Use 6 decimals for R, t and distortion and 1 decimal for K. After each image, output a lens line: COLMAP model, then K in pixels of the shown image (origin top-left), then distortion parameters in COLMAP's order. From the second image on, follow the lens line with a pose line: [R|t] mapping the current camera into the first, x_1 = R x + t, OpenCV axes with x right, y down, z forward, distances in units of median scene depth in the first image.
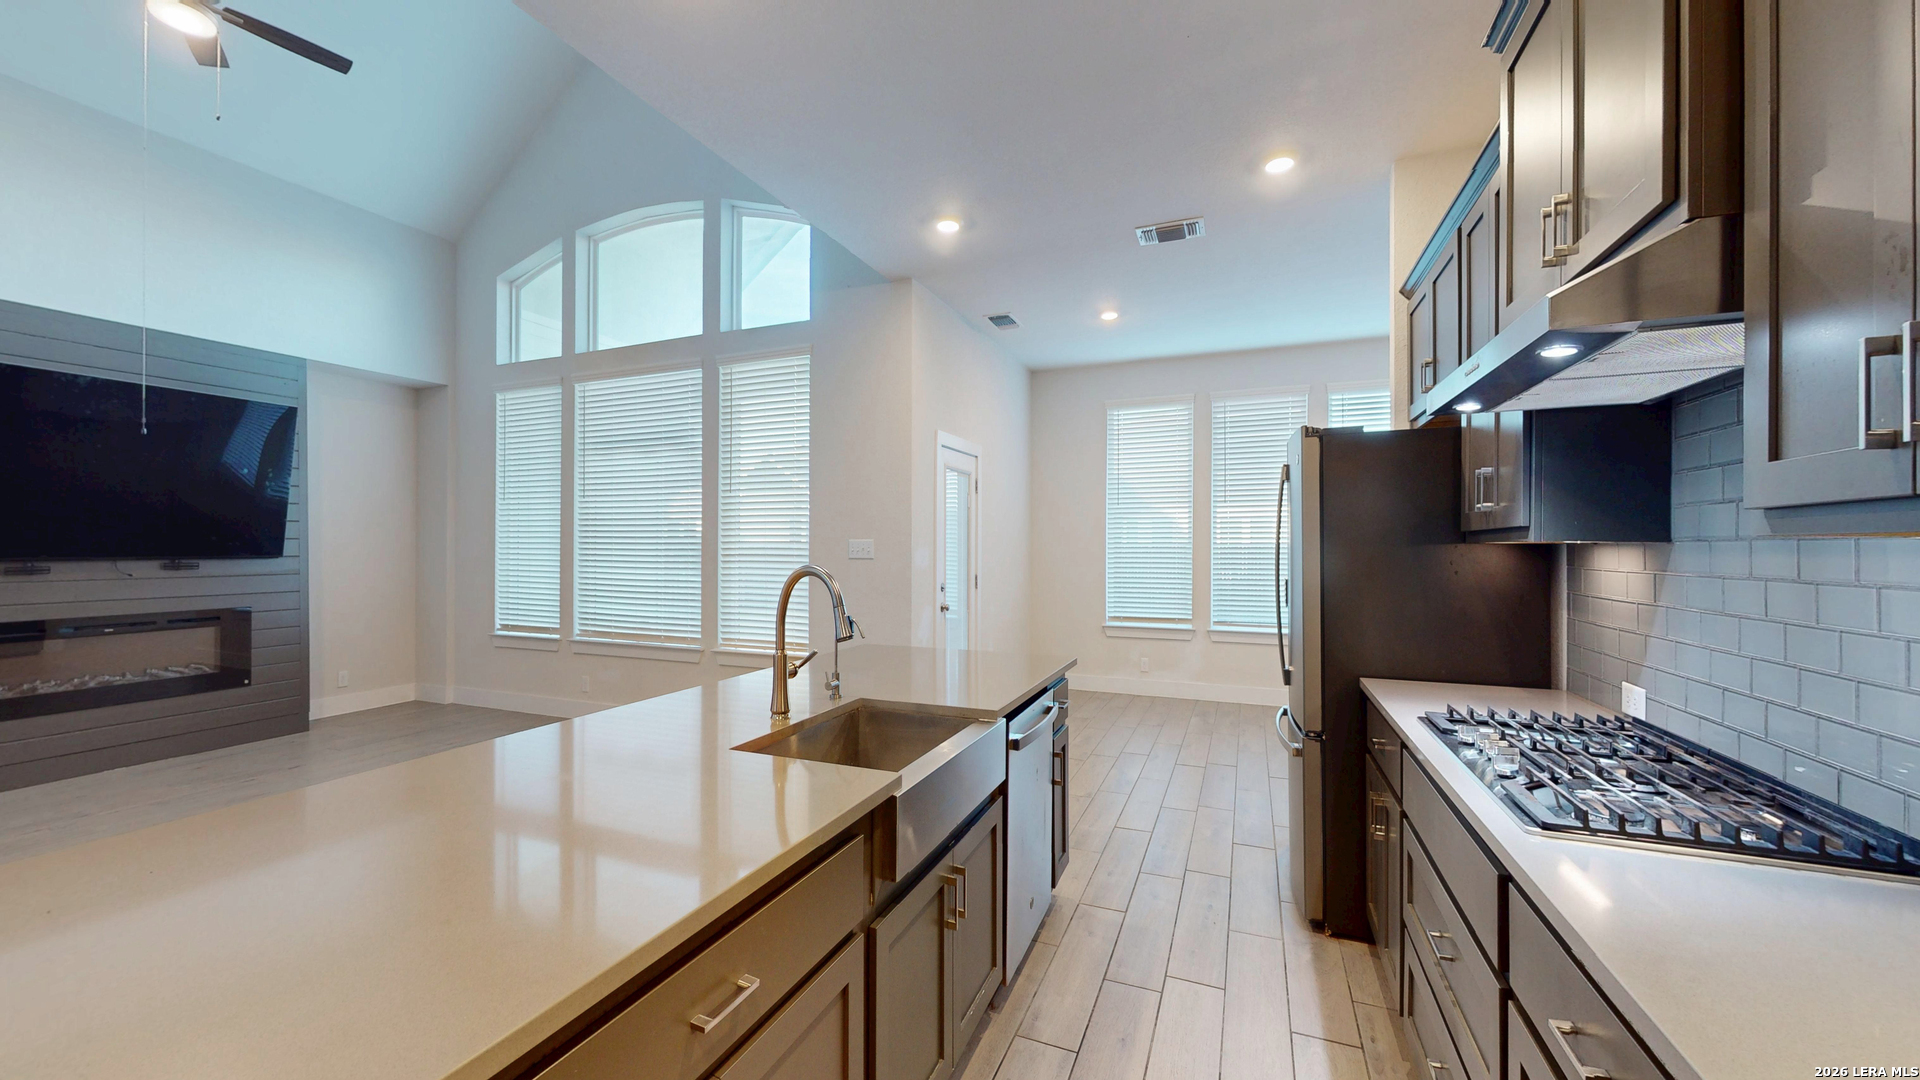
lens RADIAL K [[707.2, 0, 959.4], [0, 707.2, 542.4], [0, 0, 1]] dist [0.006050, -0.000908]
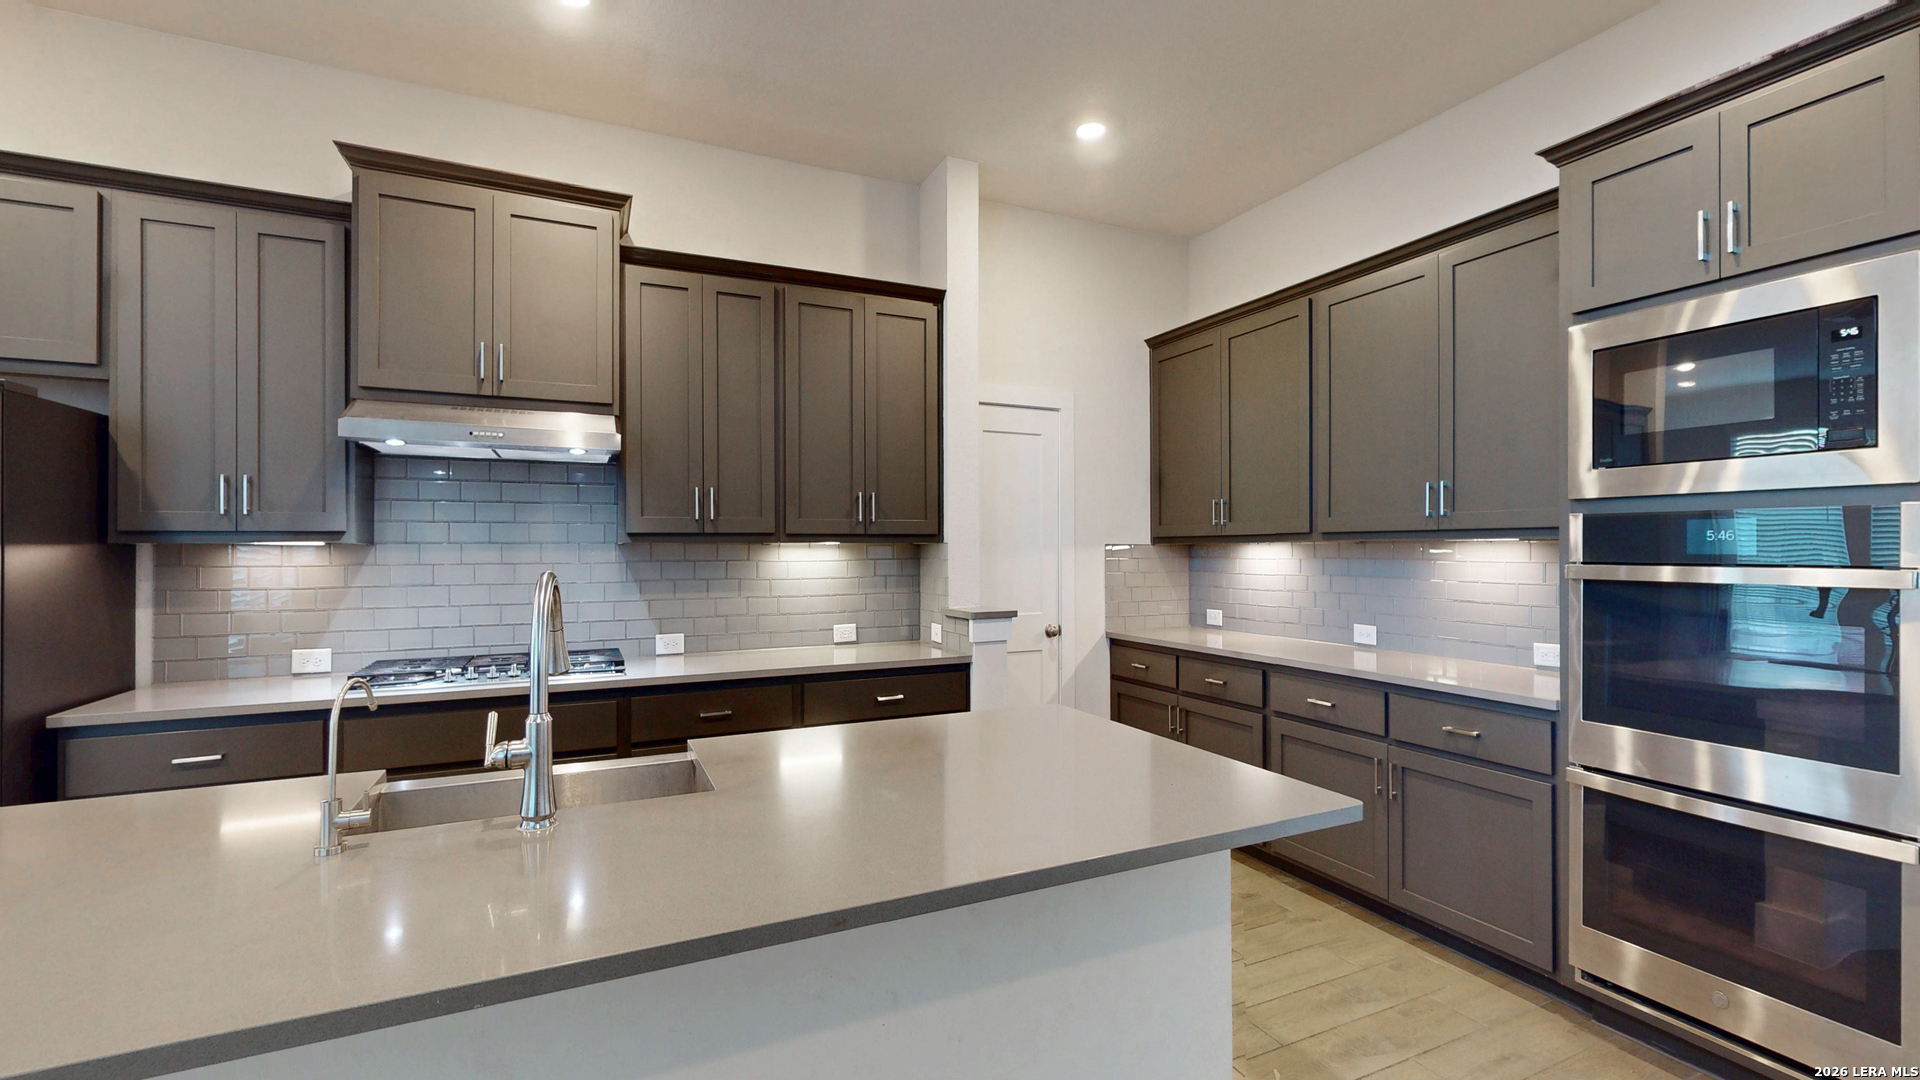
lens RADIAL K [[799.2, 0, 958.3], [0, 799.2, 543.1], [0, 0, 1]] dist [-0.000070, 0.000309]
pose [[-0.738273, 0.004110, 0.674489, -0.367676], [-0.002870, 0.999953, -0.009235, 0.003184], [-0.674496, -0.008754, -0.738227, 0.475547]]
